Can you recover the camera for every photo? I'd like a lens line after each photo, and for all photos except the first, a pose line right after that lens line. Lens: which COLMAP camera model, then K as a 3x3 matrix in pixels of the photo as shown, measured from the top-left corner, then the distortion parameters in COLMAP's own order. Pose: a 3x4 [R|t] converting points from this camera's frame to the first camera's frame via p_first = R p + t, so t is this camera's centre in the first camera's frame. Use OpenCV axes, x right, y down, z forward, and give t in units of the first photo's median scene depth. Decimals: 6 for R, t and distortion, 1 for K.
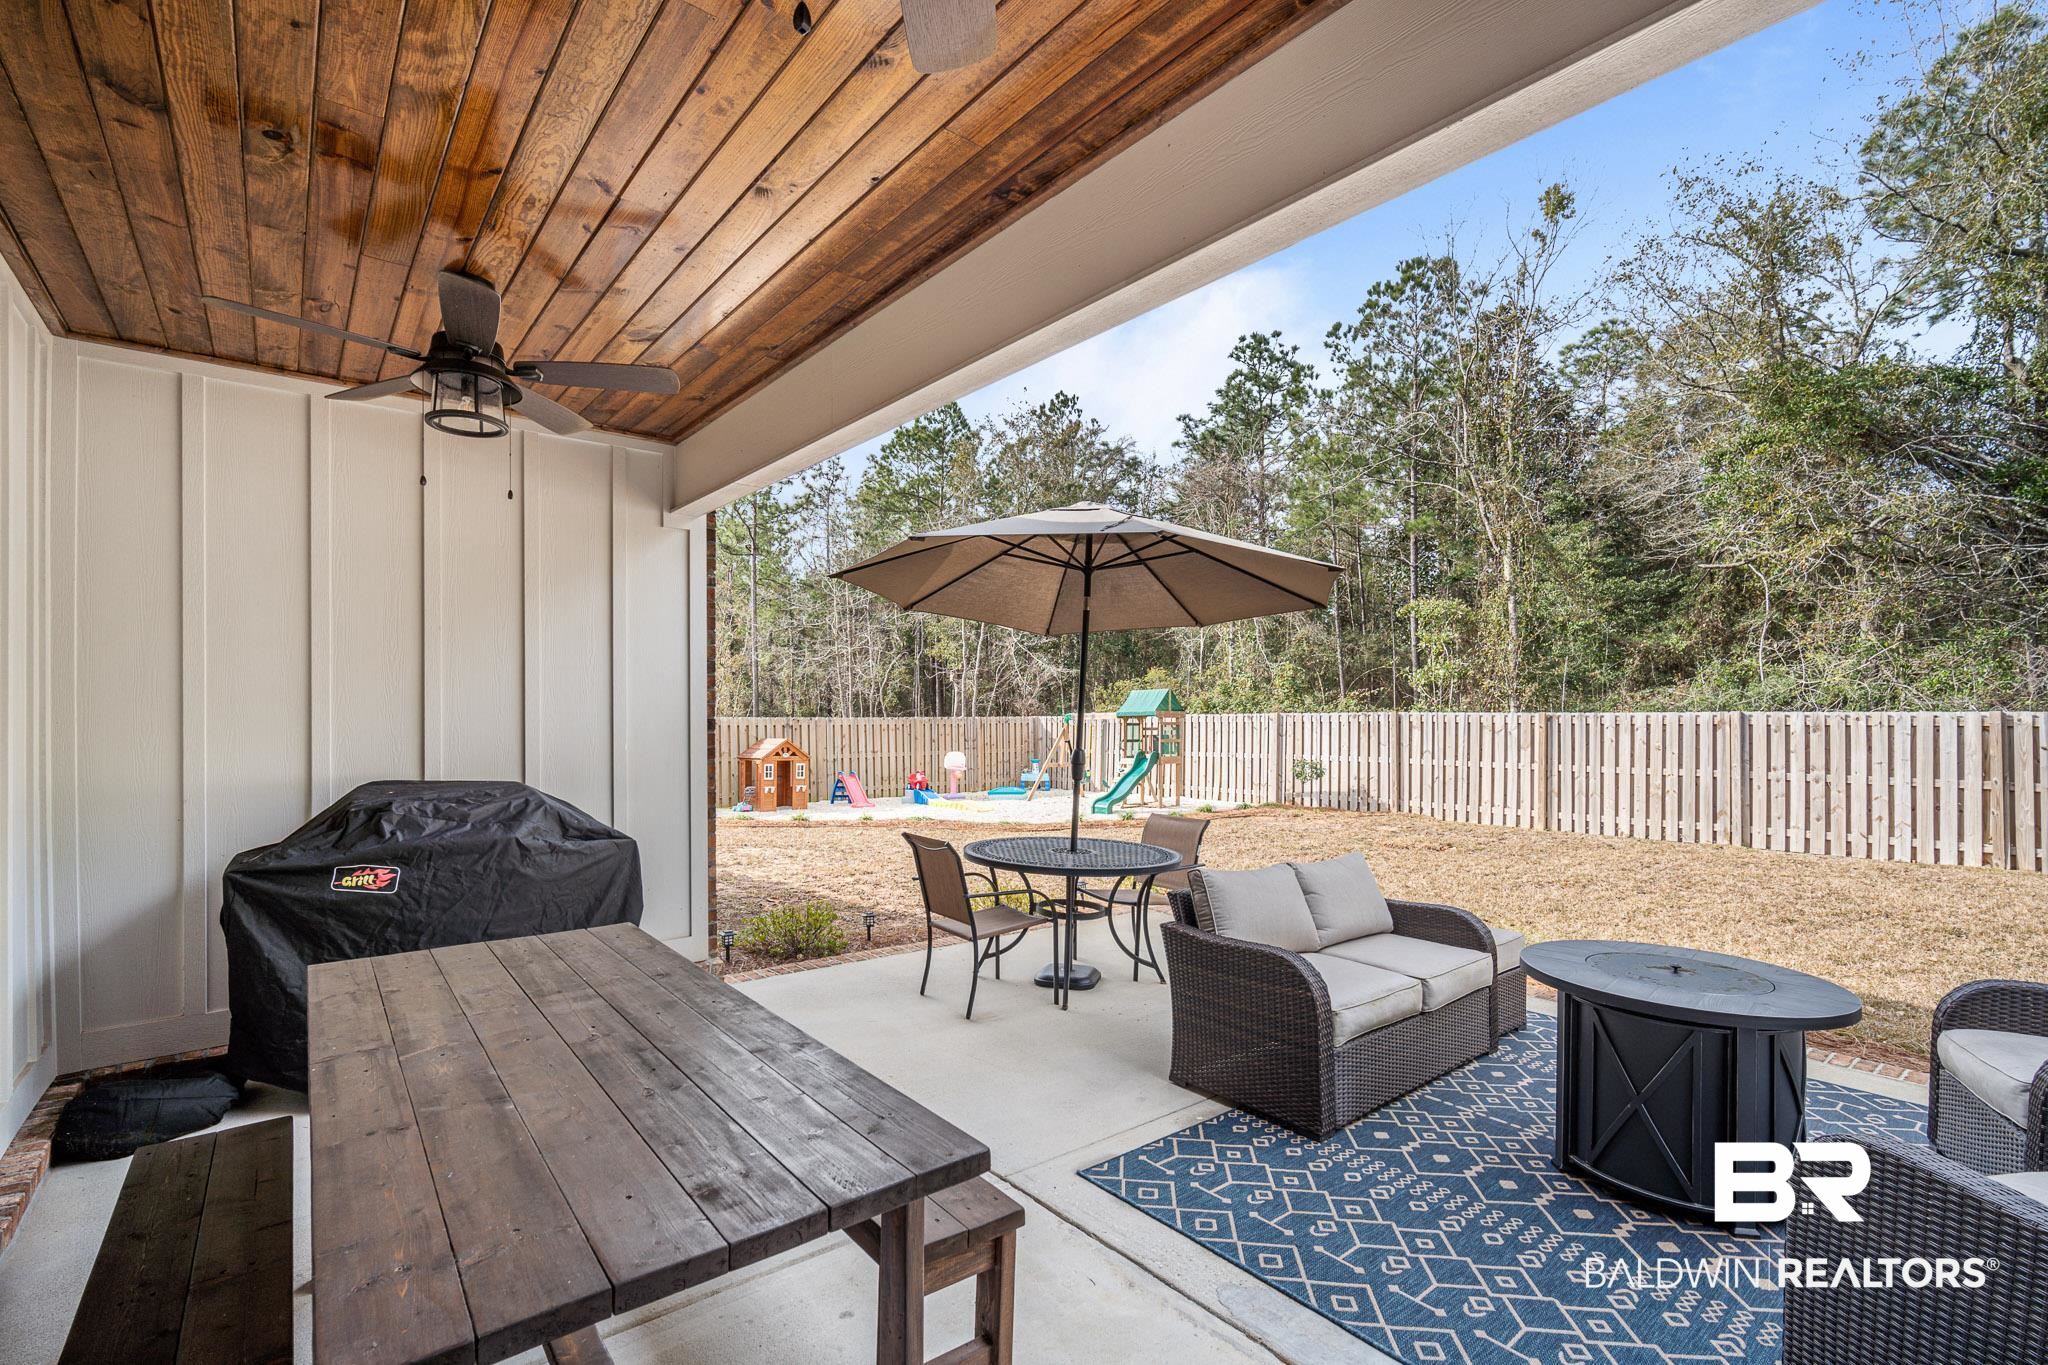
lens RADIAL K [[956.1, 0, 1025.1], [0, 956.1, 718.4], [0, 0, 1]] dist [-0.002175, -0.000230]
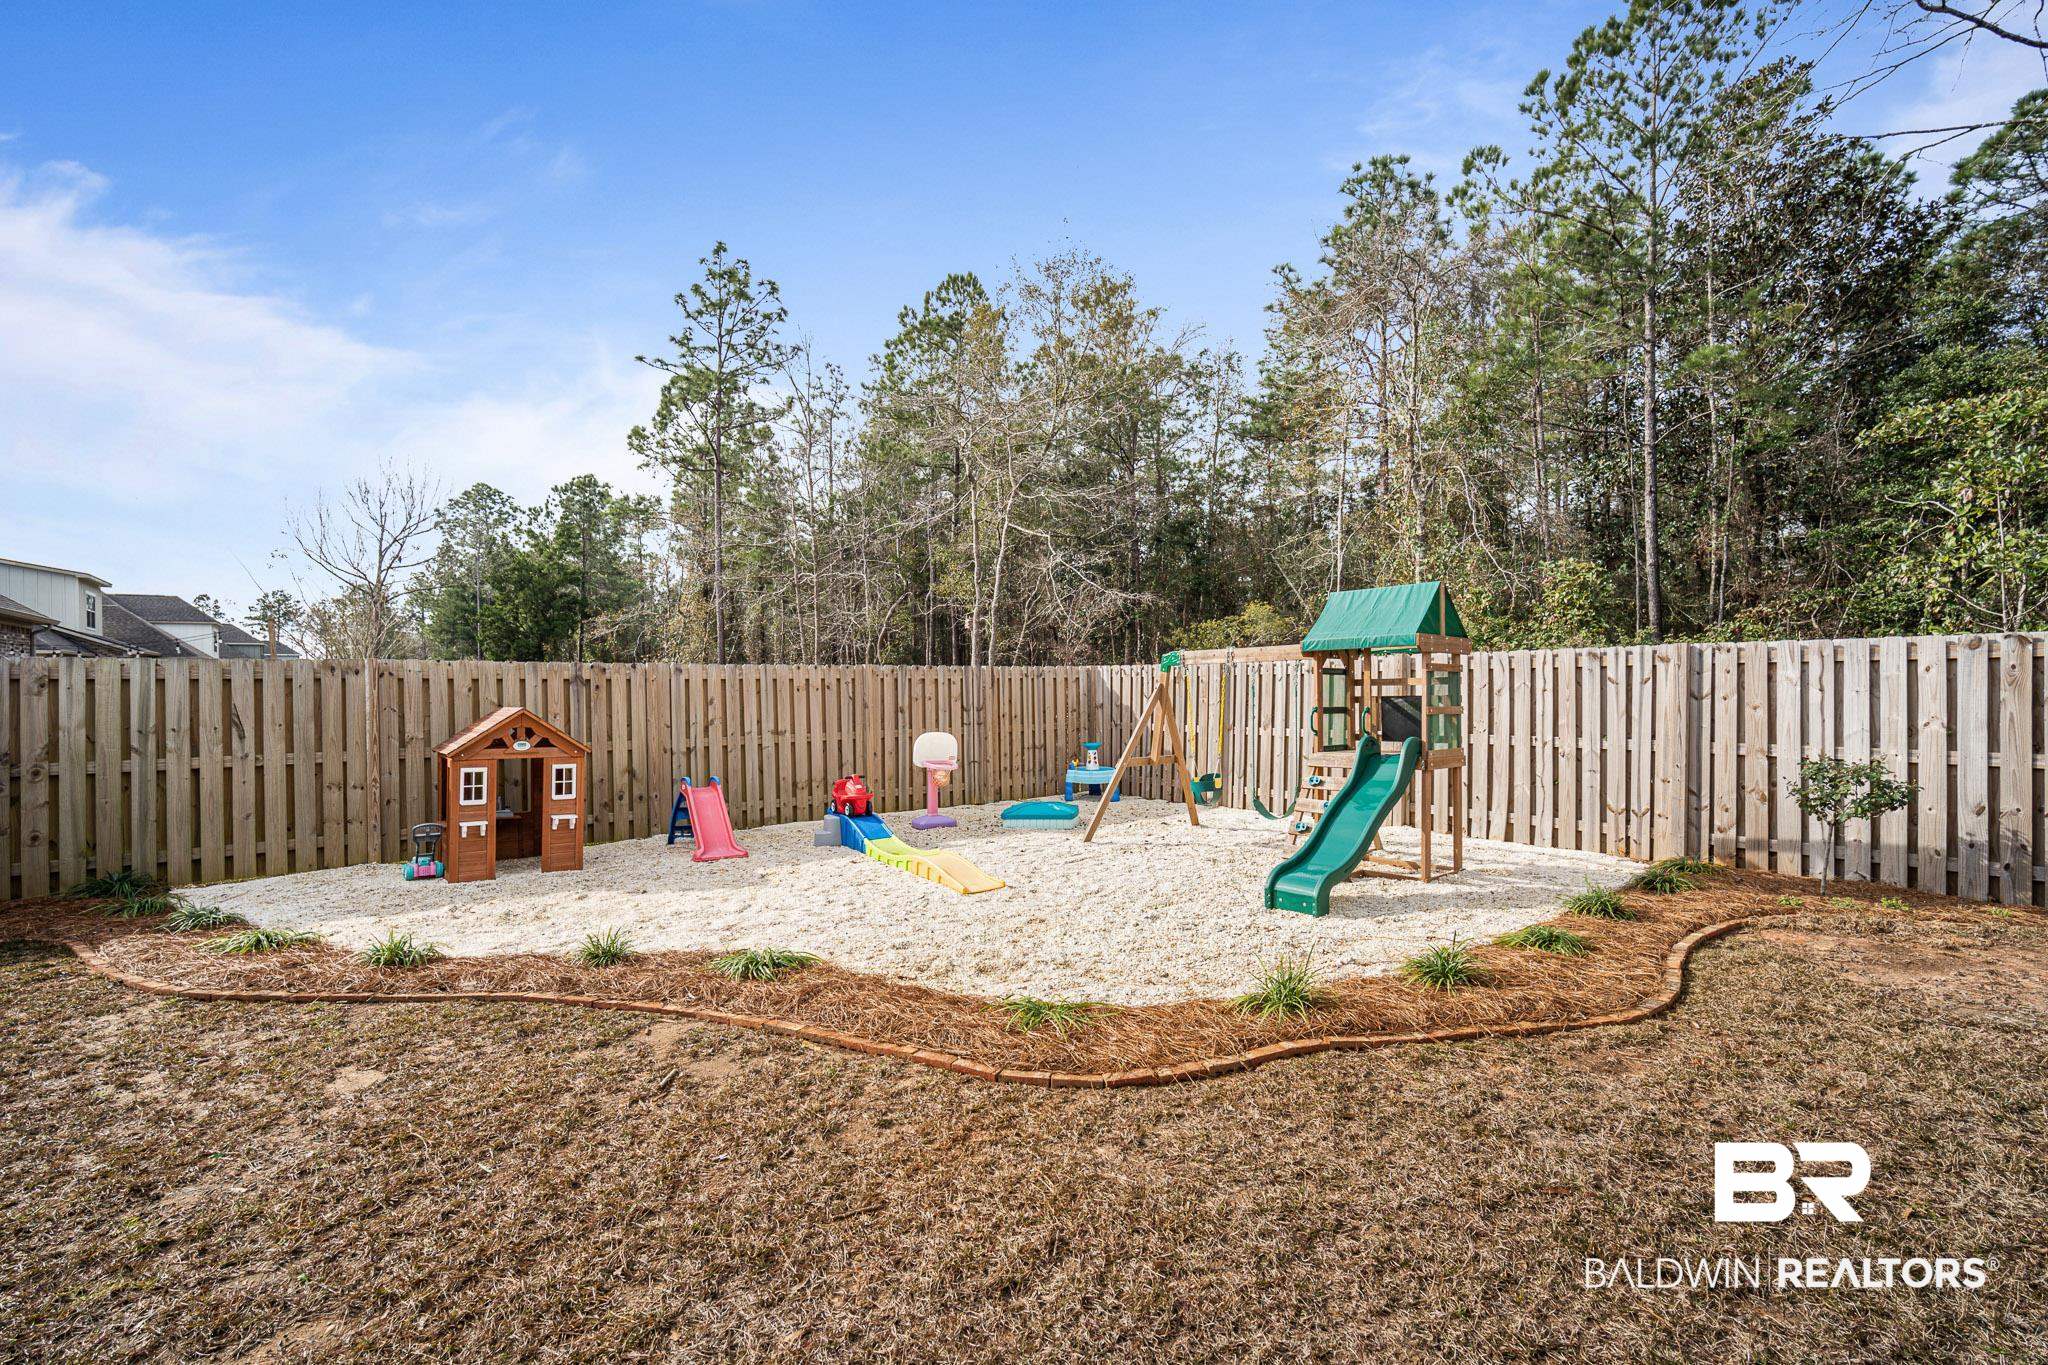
lens RADIAL K [[899.1, 0, 1032.1], [0, 899.1, 682.0], [0, 0, 1]] dist [-0.001848, 0.000083]
pose [[0.999491, -0.003201, -0.031735, -0.008121], [0.003033, 0.999981, -0.005320, 0.011291], [0.031752, 0.005221, 0.999482, 0.530586]]
